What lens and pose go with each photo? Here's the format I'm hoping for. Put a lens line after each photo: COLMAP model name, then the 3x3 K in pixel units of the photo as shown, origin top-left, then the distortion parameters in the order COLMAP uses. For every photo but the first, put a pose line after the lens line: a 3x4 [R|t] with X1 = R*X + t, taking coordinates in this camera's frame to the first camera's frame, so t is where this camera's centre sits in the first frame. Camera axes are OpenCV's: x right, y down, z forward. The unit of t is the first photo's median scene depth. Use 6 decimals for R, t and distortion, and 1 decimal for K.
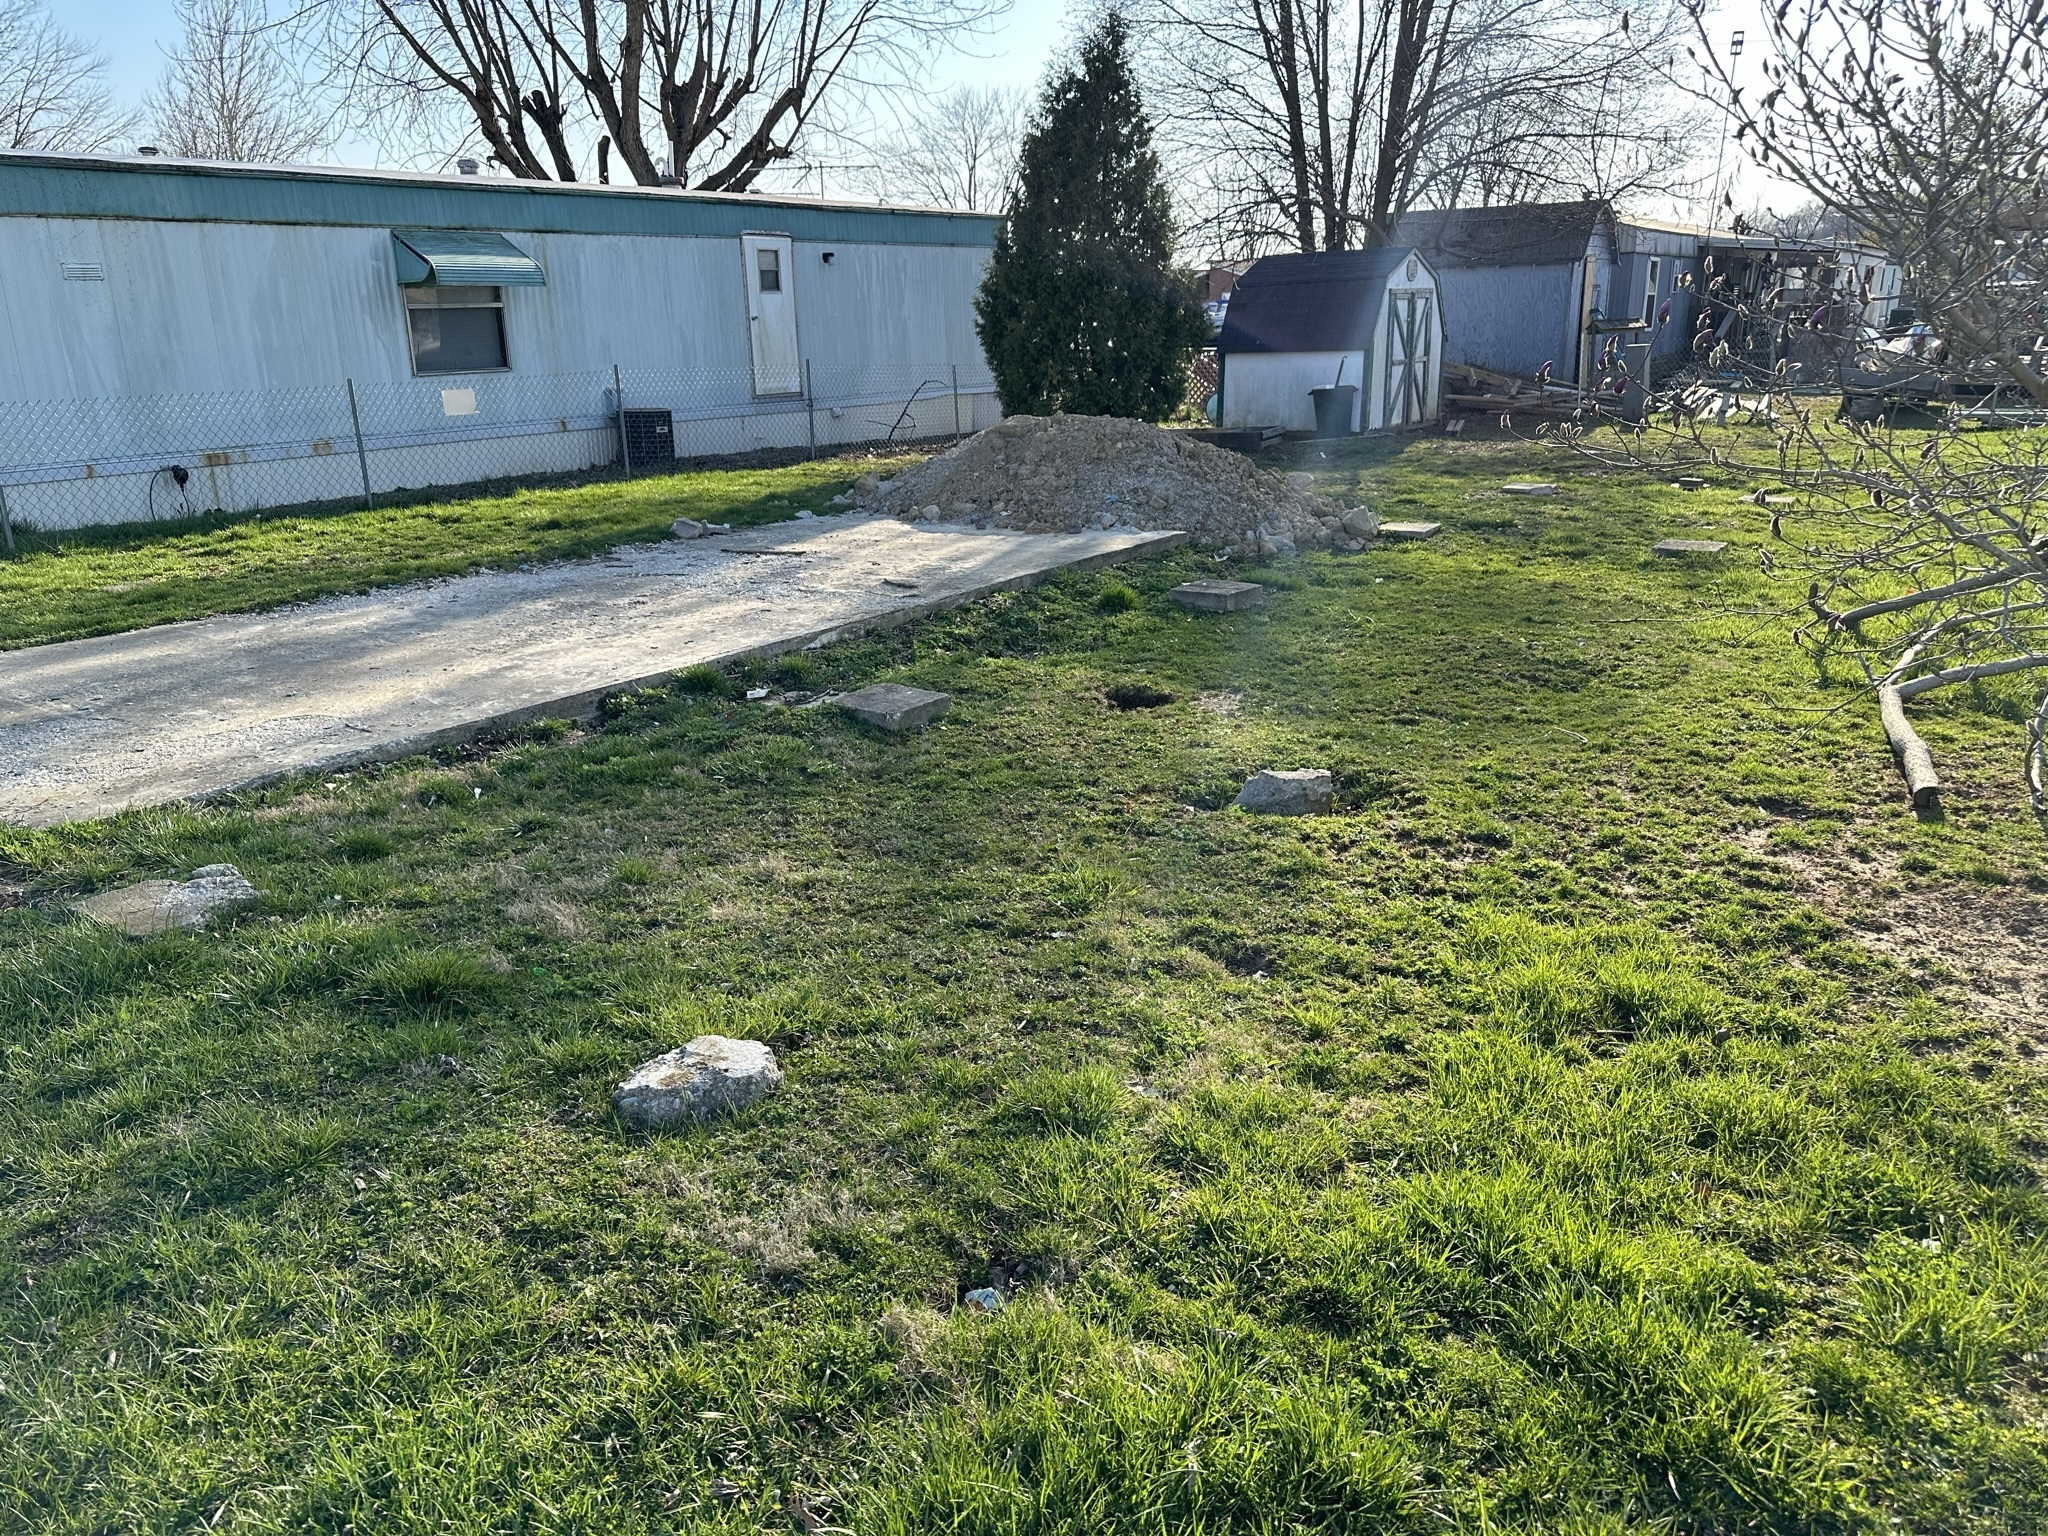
lens RADIAL K [[1582.9, 0, 1025.0], [0, 1582.9, 763.1], [0, 0, 1]] dist [0.011805, -0.016261]
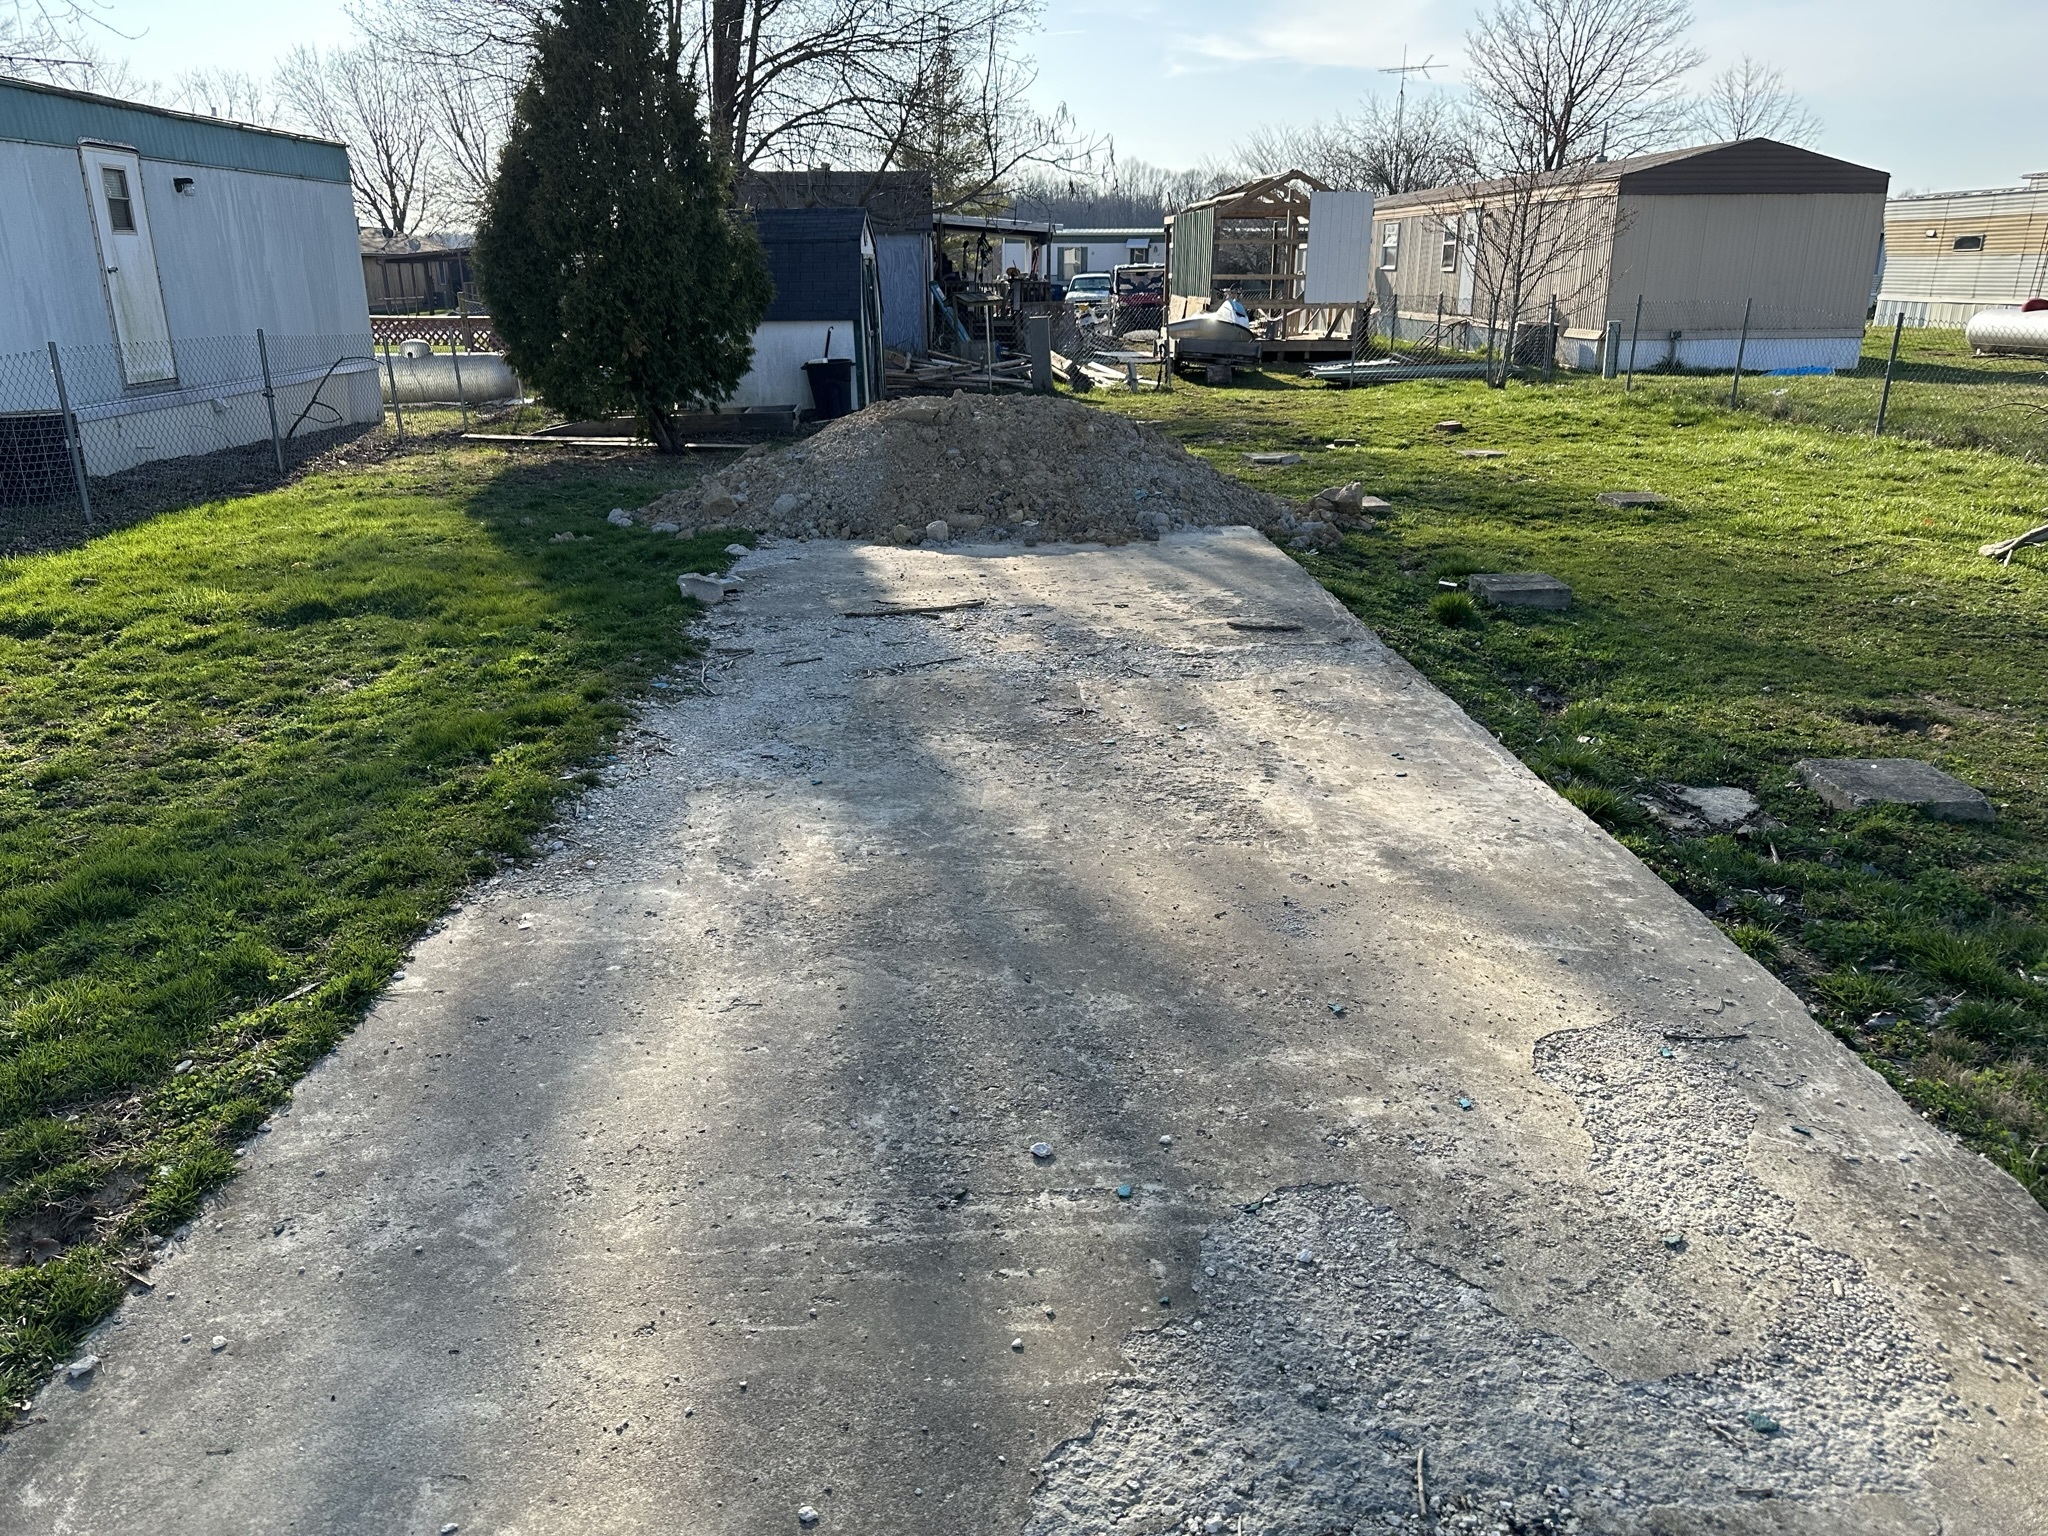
lens RADIAL K [[1582.9, 0, 1035.2], [0, 1582.9, 767.0], [0, 0, 1]] dist [0.011805, -0.016261]
pose [[0.802940, -0.159840, 0.574228, -0.273560], [0.150728, 0.986512, 0.063839, -0.054422], [-0.576687, 0.035293, 0.816202, 0.224588]]
